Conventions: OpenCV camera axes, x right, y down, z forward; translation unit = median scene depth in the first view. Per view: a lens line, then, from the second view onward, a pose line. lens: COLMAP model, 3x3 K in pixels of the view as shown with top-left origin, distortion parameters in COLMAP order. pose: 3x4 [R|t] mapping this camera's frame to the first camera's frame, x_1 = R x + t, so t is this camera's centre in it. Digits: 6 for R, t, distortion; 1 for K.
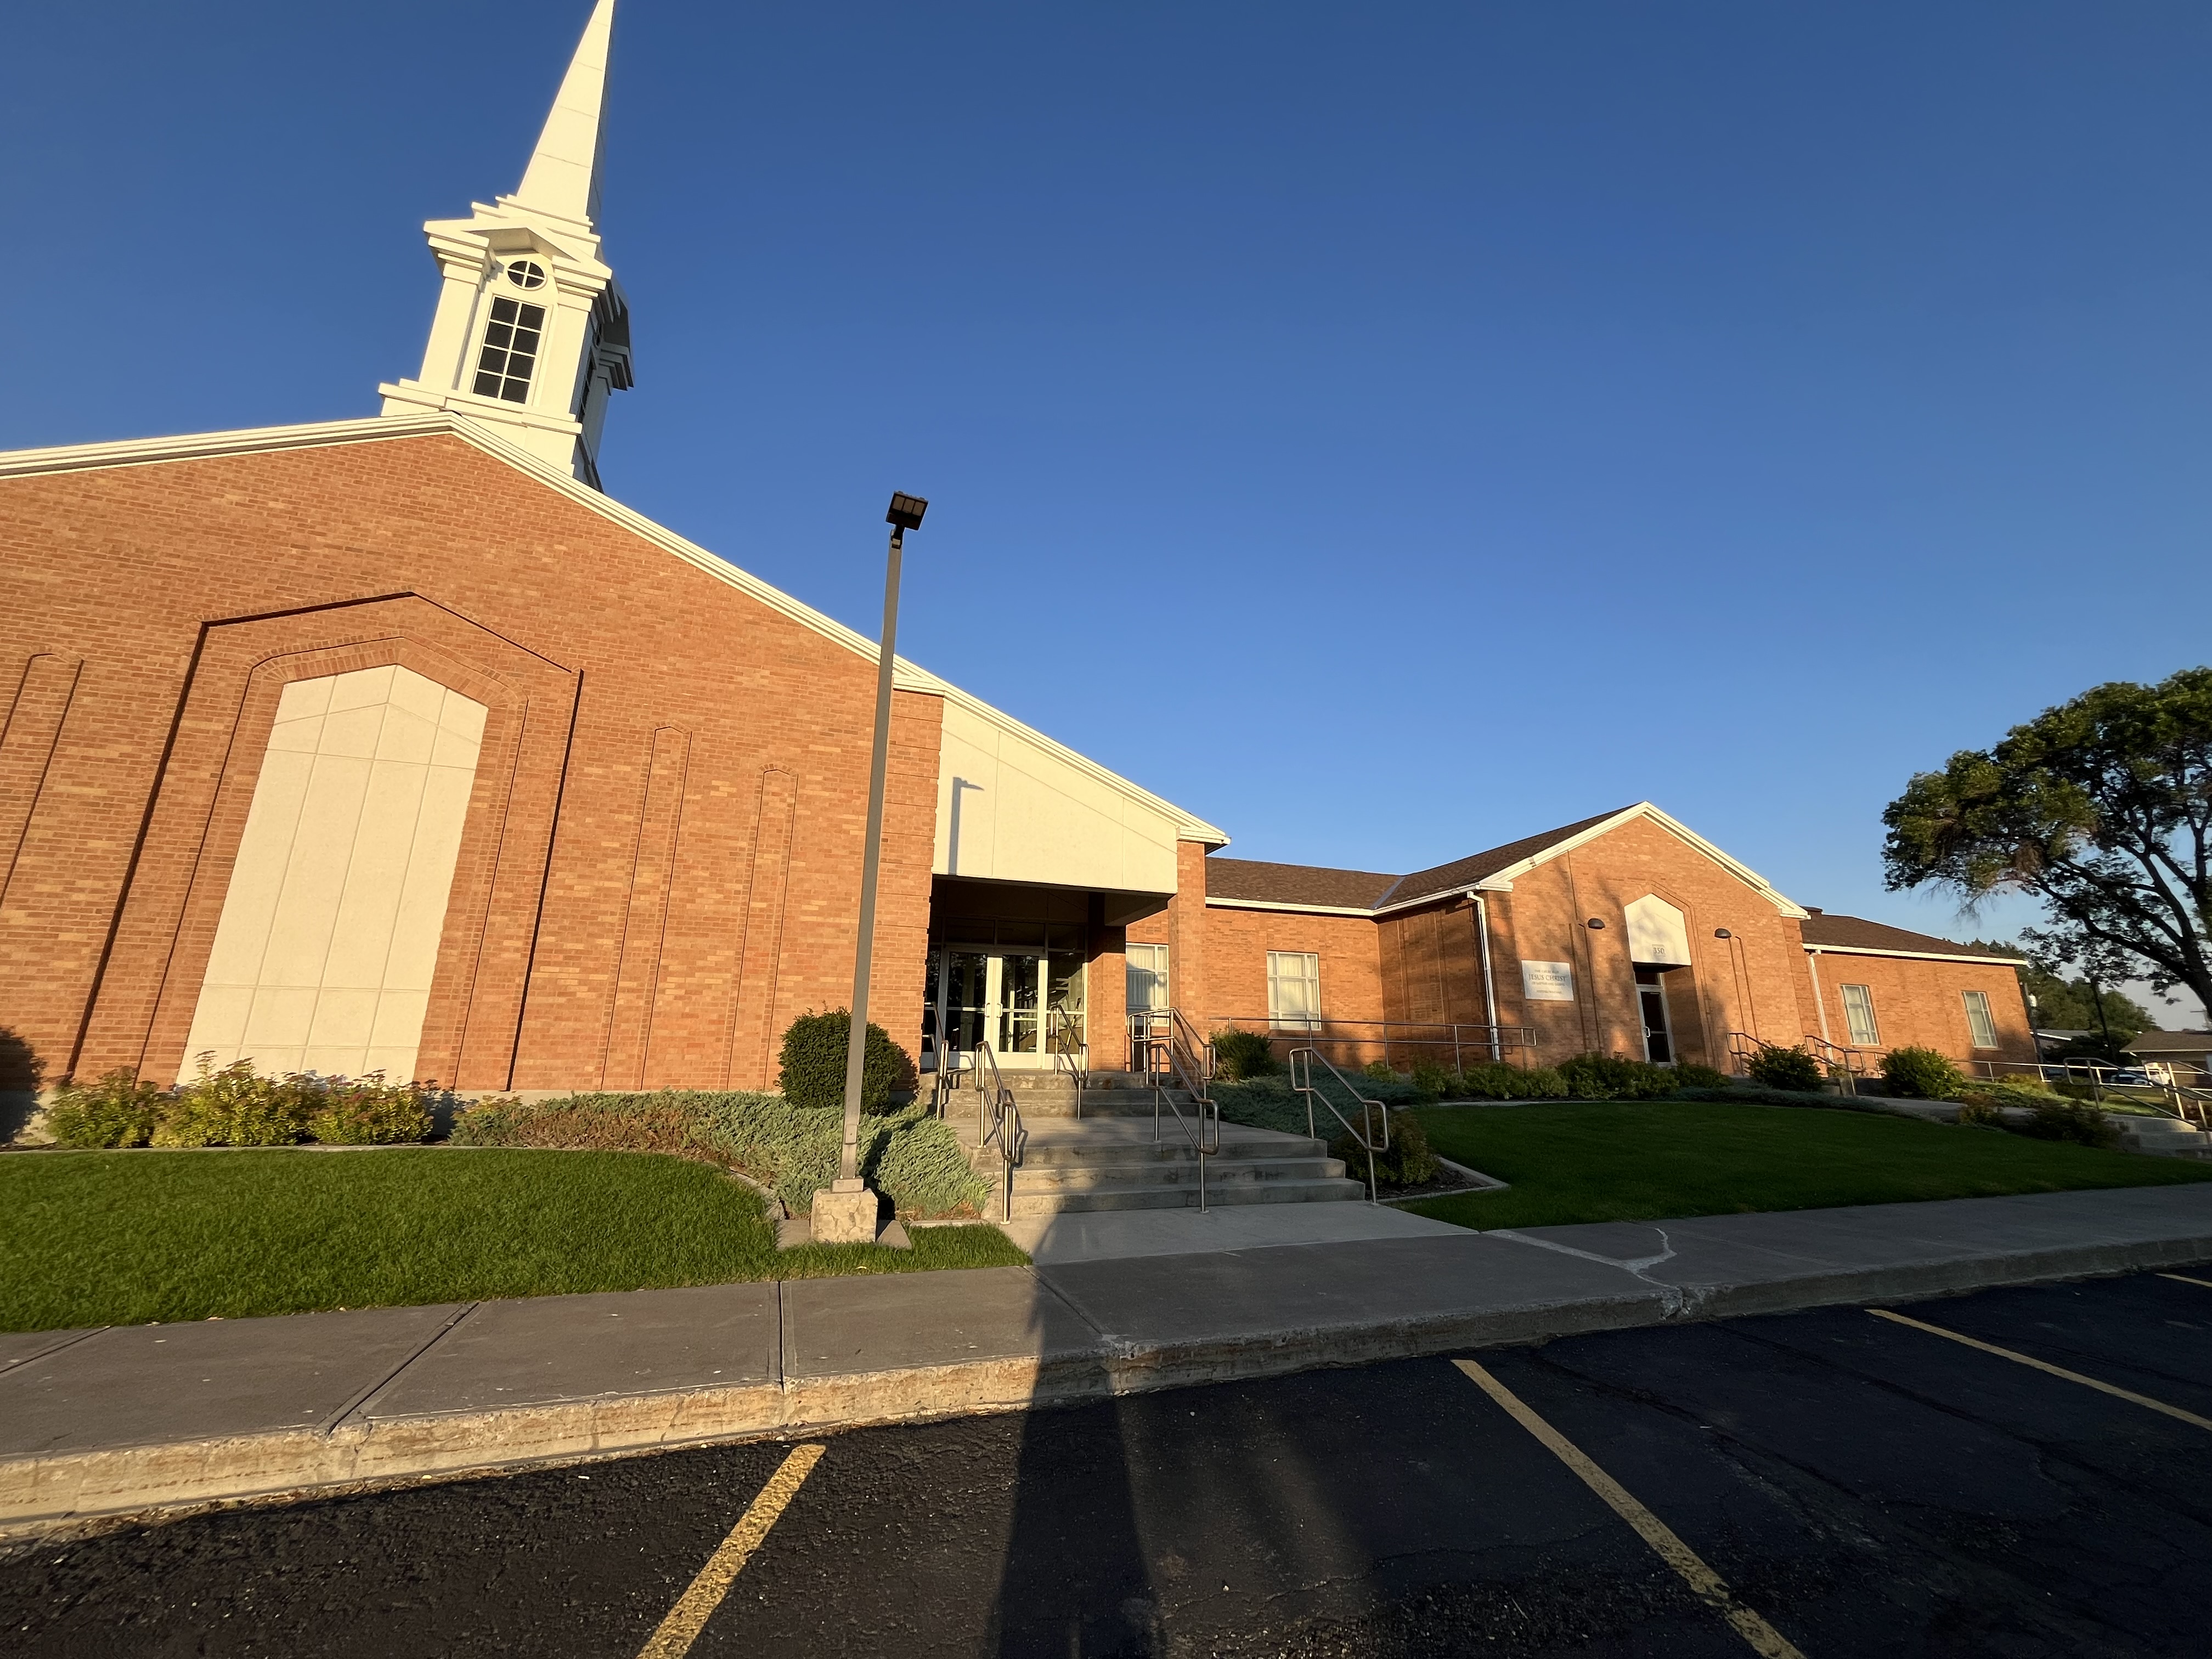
lens RADIAL K [[891.1, 0, 1102.5], [0, 891.1, 819.1], [0, 0, 1]] dist [-0.006527, -0.000459]
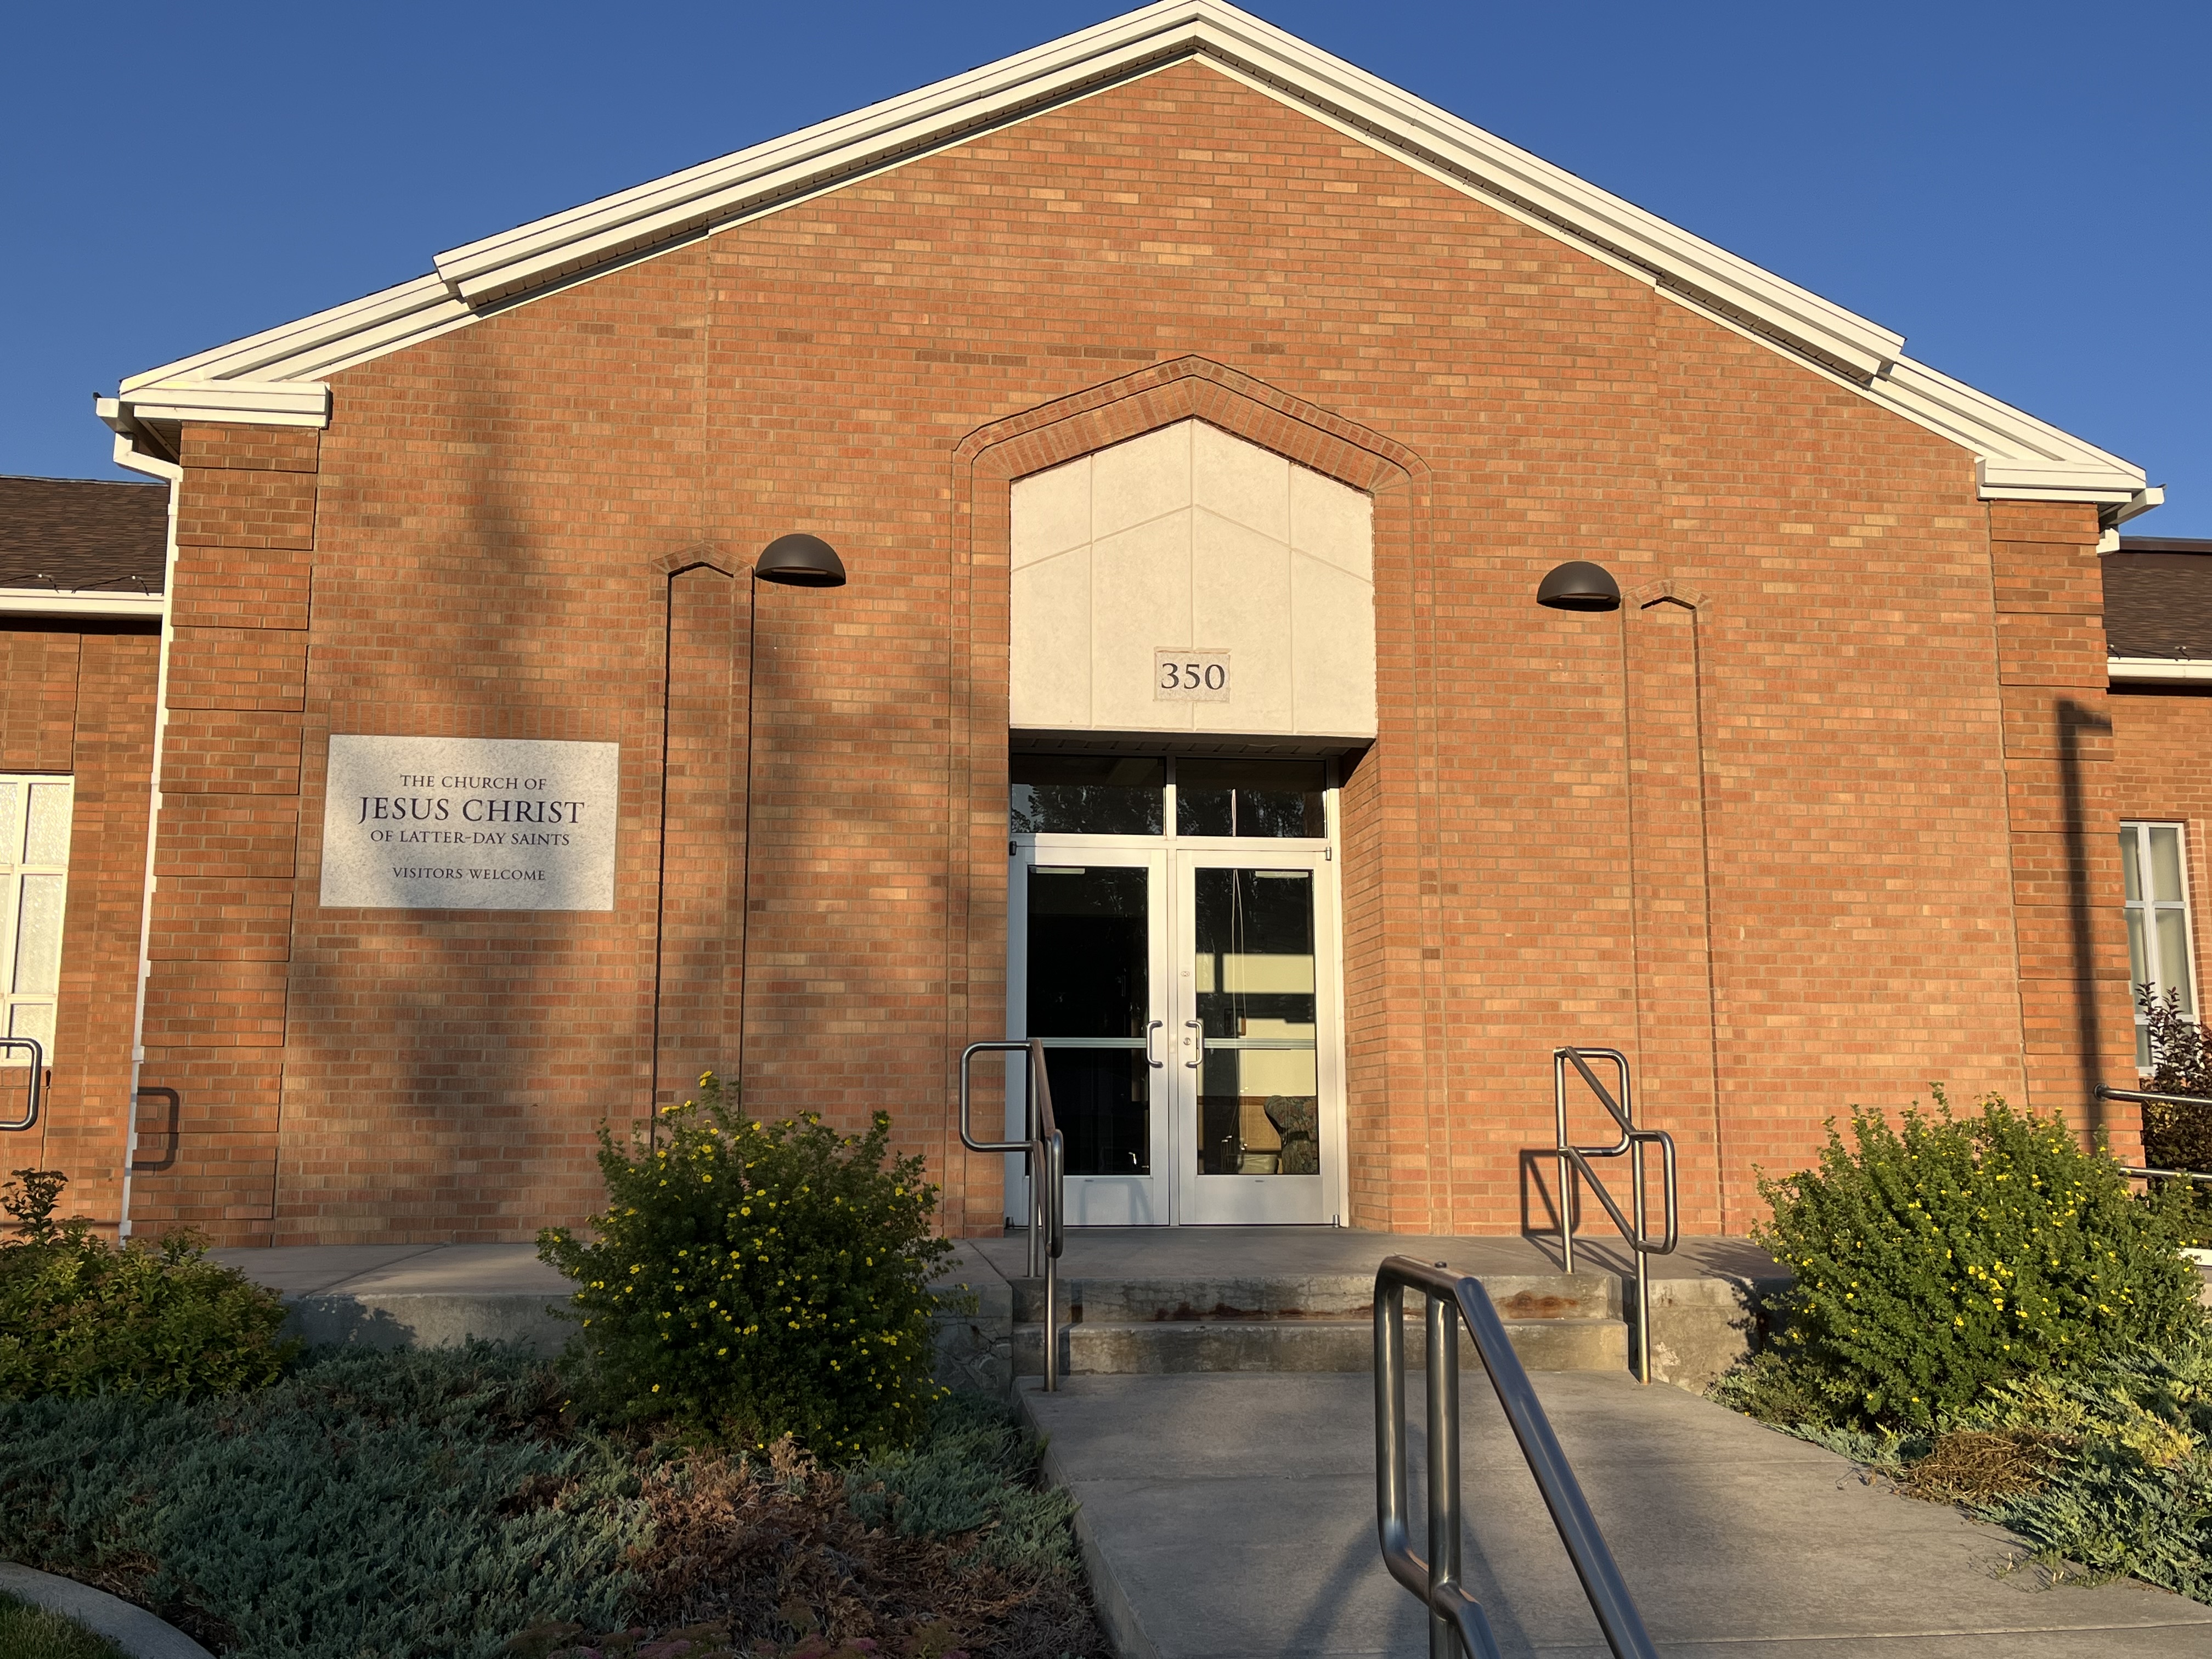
lens RADIAL K [[2219.4, 0, 1107.3], [0, 2219.4, 835.2], [0, 0, 1]] dist [0.014663, 0.000000]
pose [[0.983977, -0.054830, -0.169657, 0.672896], [0.072037, 0.992675, 0.096988, 0.127987], [0.163097, -0.107655, 0.980719, 0.455704]]
